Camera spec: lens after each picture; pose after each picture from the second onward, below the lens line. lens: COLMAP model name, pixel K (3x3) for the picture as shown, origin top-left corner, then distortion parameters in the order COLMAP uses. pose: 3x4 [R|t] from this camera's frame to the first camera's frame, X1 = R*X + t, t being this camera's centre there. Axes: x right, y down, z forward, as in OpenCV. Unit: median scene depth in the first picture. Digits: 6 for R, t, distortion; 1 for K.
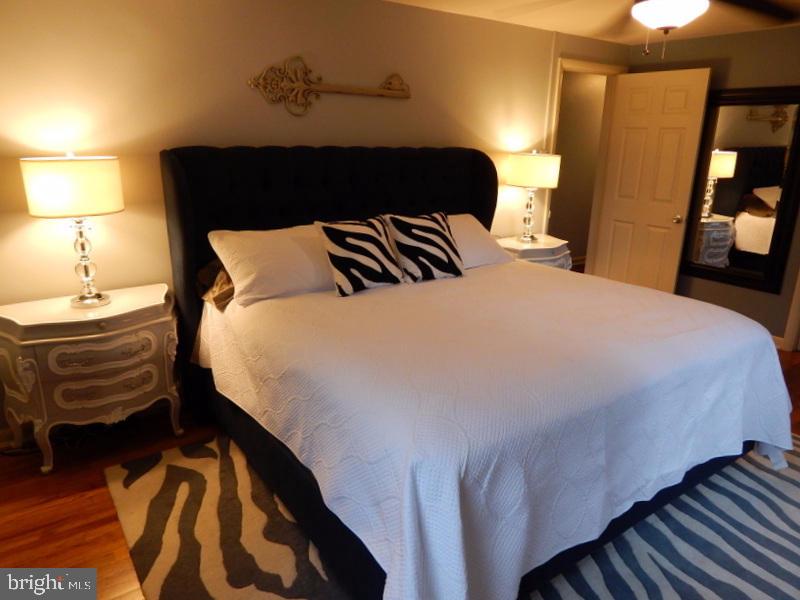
lens RADIAL K [[529.9, 0, 400.0], [0, 529.9, 300.0], [0, 0, 1]] dist [-0.004151, -0.001270]
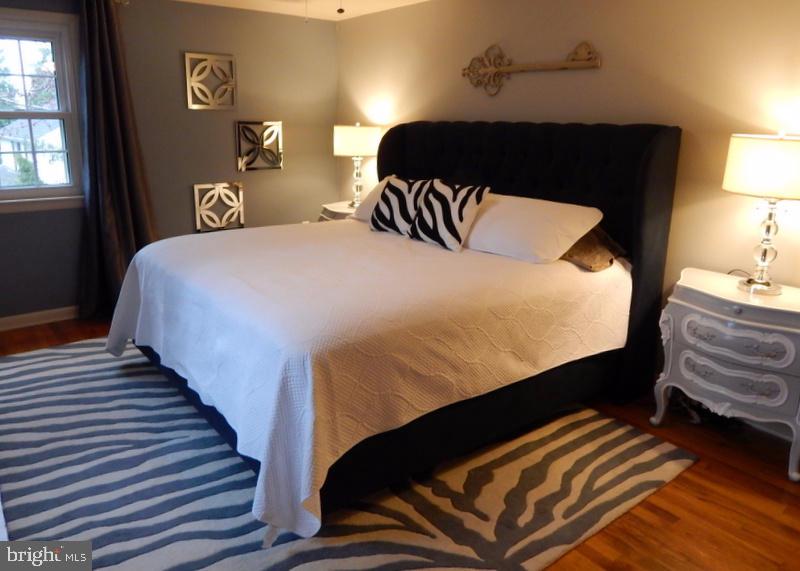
lens RADIAL K [[592.1, 0, 400.2], [0, 592.1, 255.9], [0, 0, 1]] dist [0.038937, -0.001233]
pose [[0.065360, 0.223440, -0.972524, 1.027633], [-0.290643, 0.936614, 0.195657, -0.194240], [0.954597, 0.269869, 0.126158, 0.667273]]
